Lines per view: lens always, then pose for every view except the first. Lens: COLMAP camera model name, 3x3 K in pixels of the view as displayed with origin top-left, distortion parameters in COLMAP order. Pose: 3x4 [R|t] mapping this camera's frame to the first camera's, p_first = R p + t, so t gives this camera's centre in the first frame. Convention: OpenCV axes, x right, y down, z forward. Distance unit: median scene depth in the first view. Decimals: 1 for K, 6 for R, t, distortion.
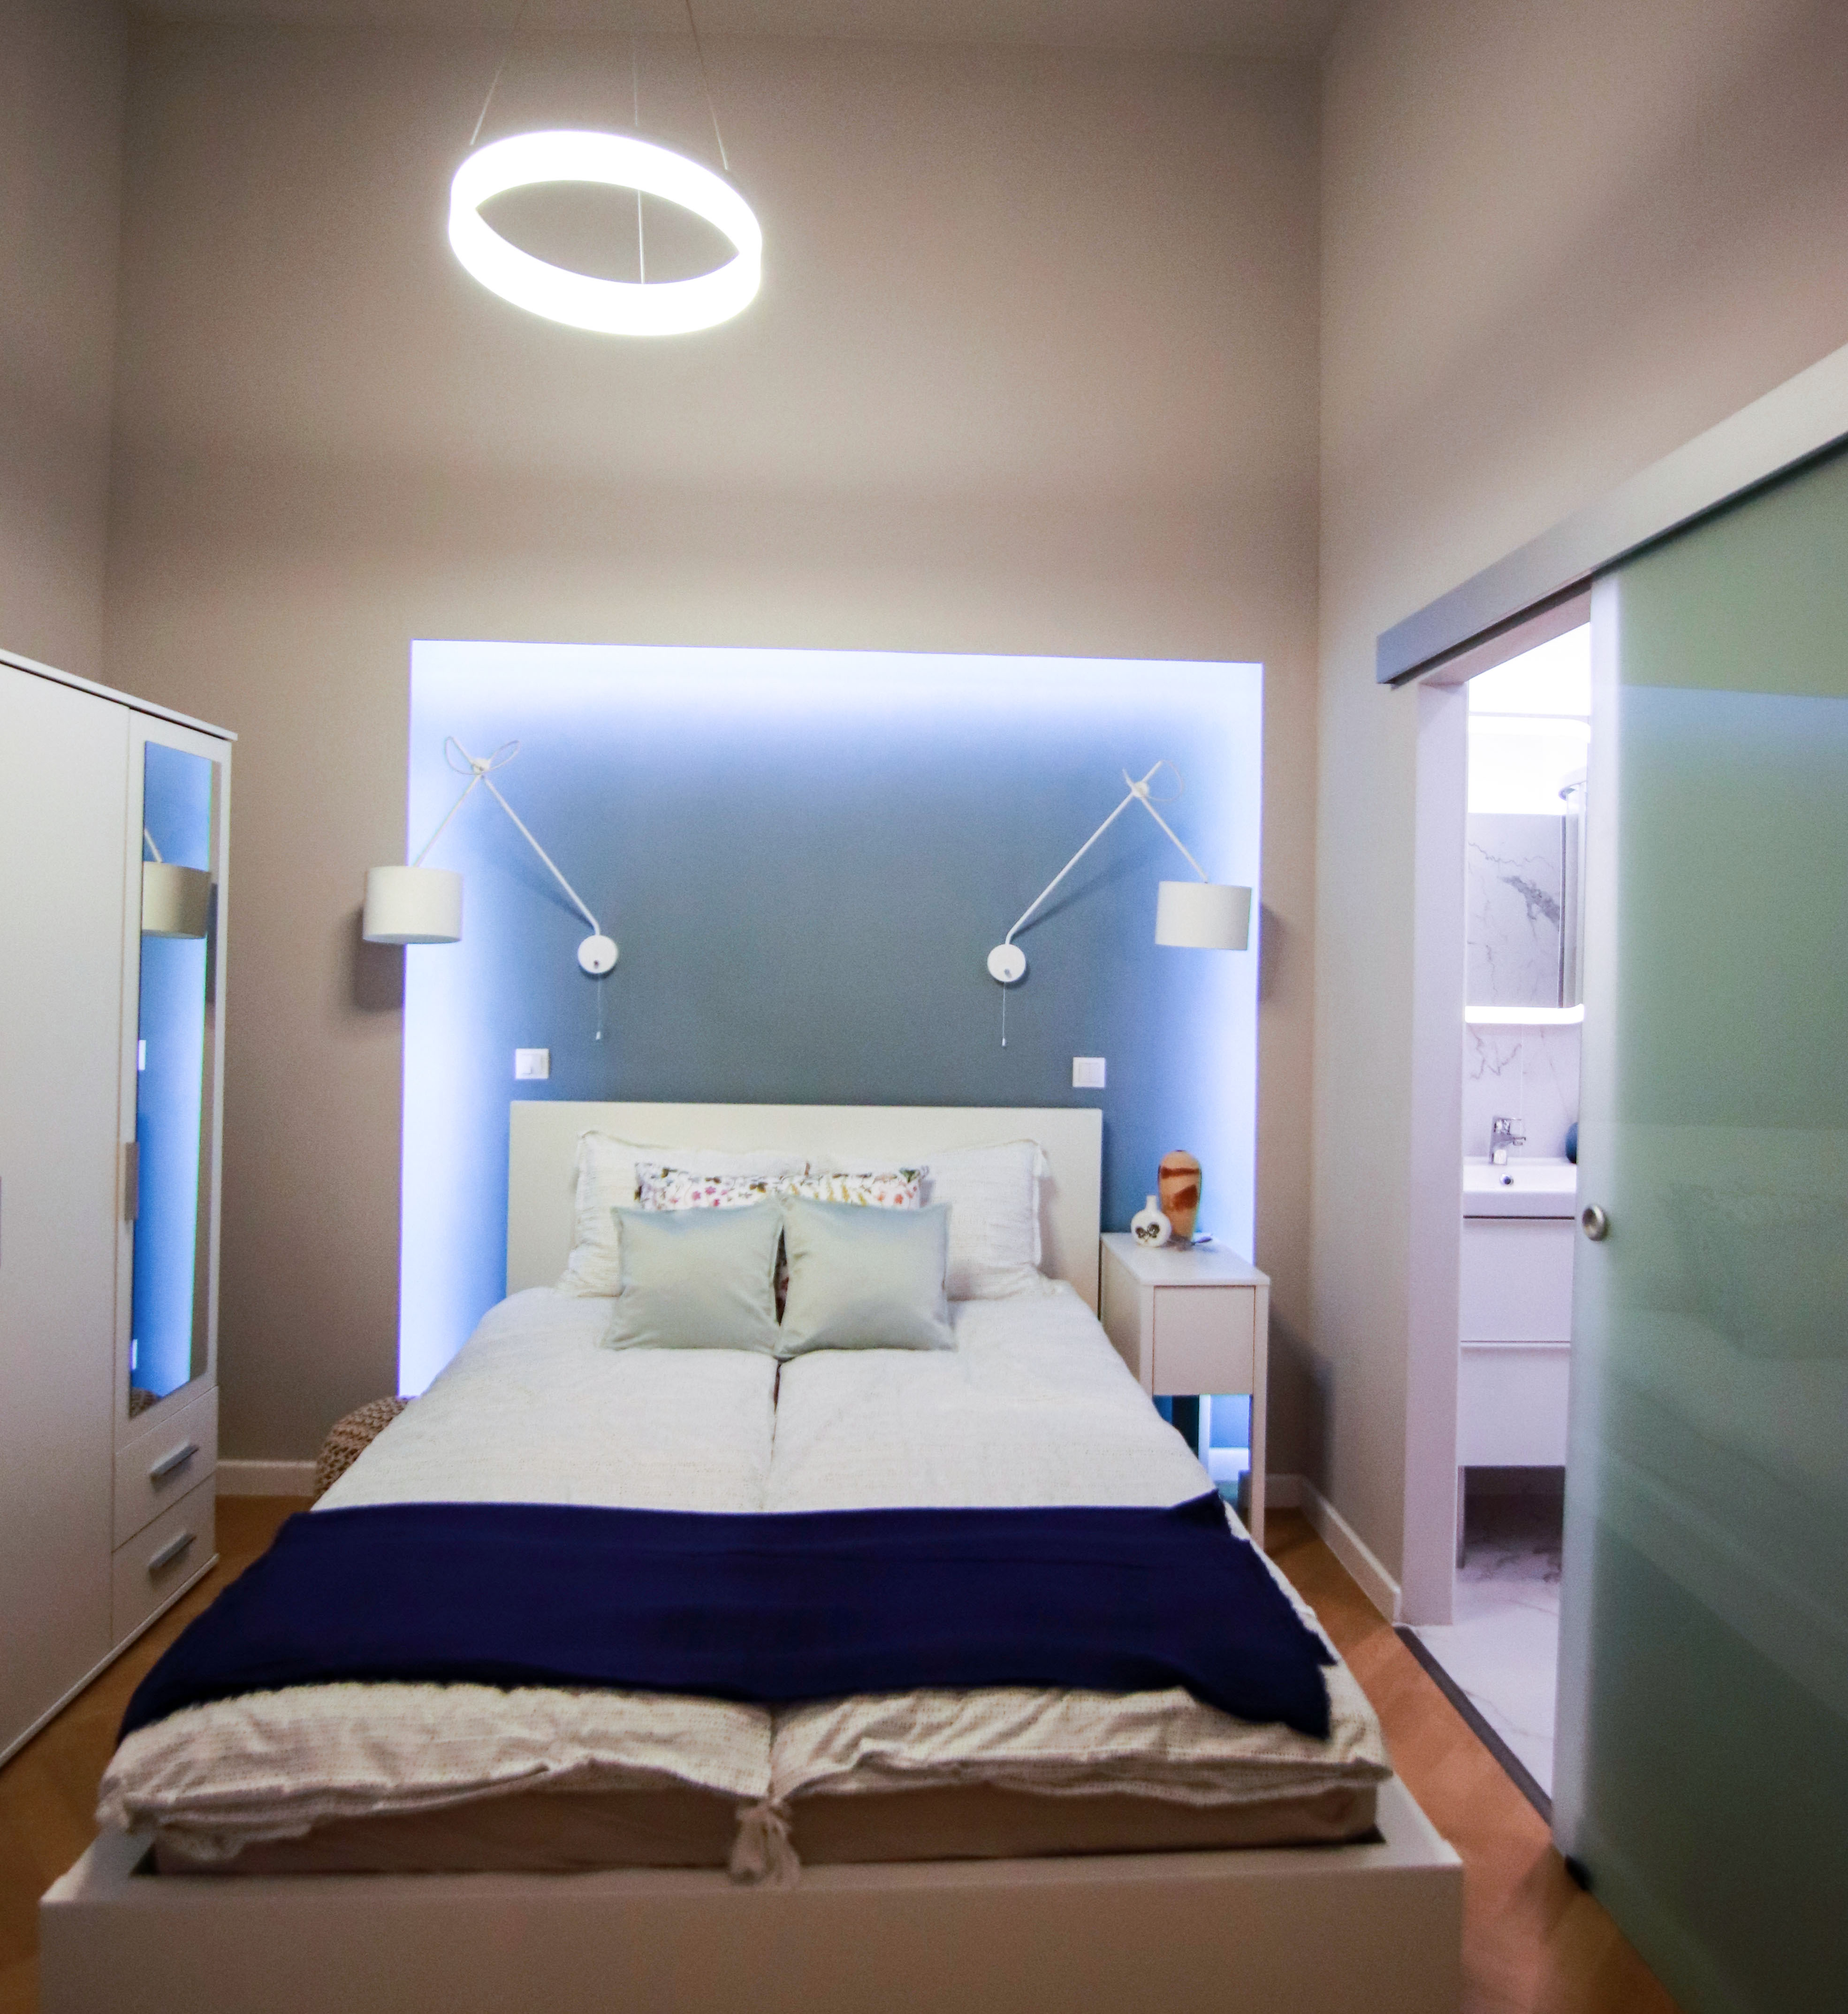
lens RADIAL K [[1364.4, 0, 938.3], [0, 1364.4, 958.5], [0, 0, 1]] dist [-0.010604, -0.001832]
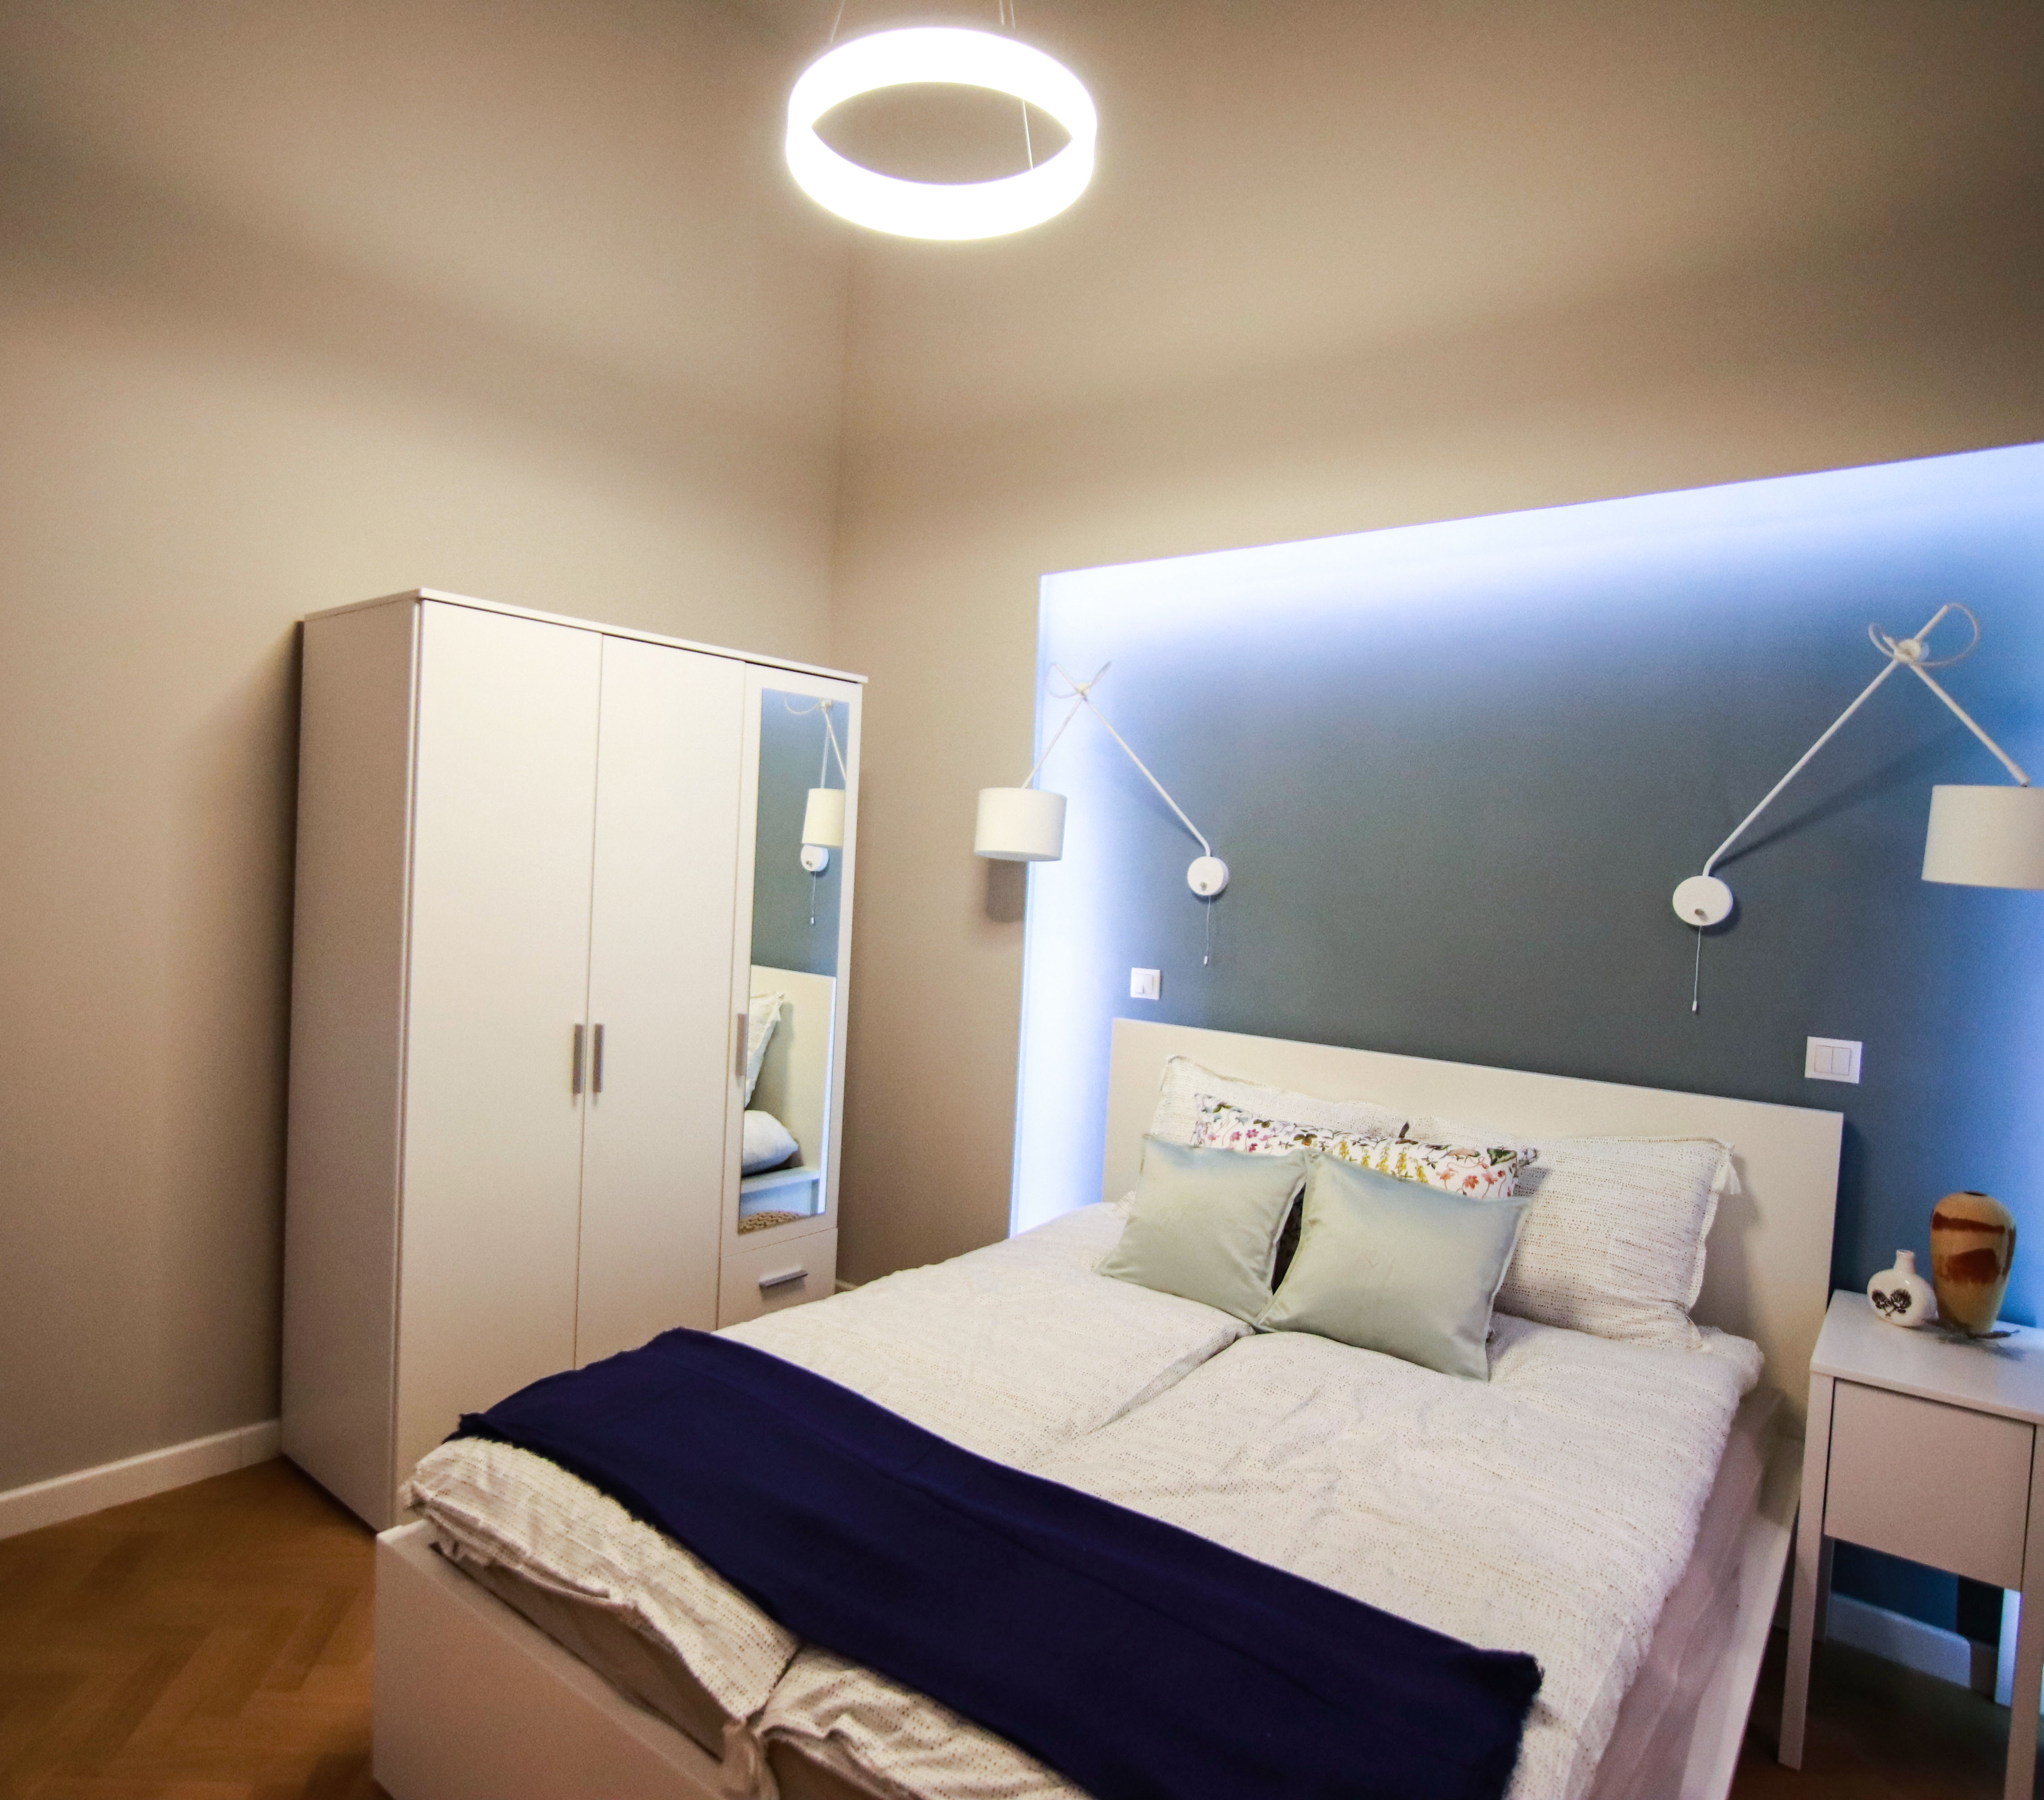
lens RADIAL K [[1319.2, 0, 843.8], [0, 1319.2, 877.4], [0, 0, 1]] dist [-0.025892, 0.003696]
pose [[0.693522, 0.025717, -0.719976, 0.274396], [-0.032698, 0.999456, 0.004204, 0.002921], [0.719693, 0.020626, 0.693986, 0.182866]]
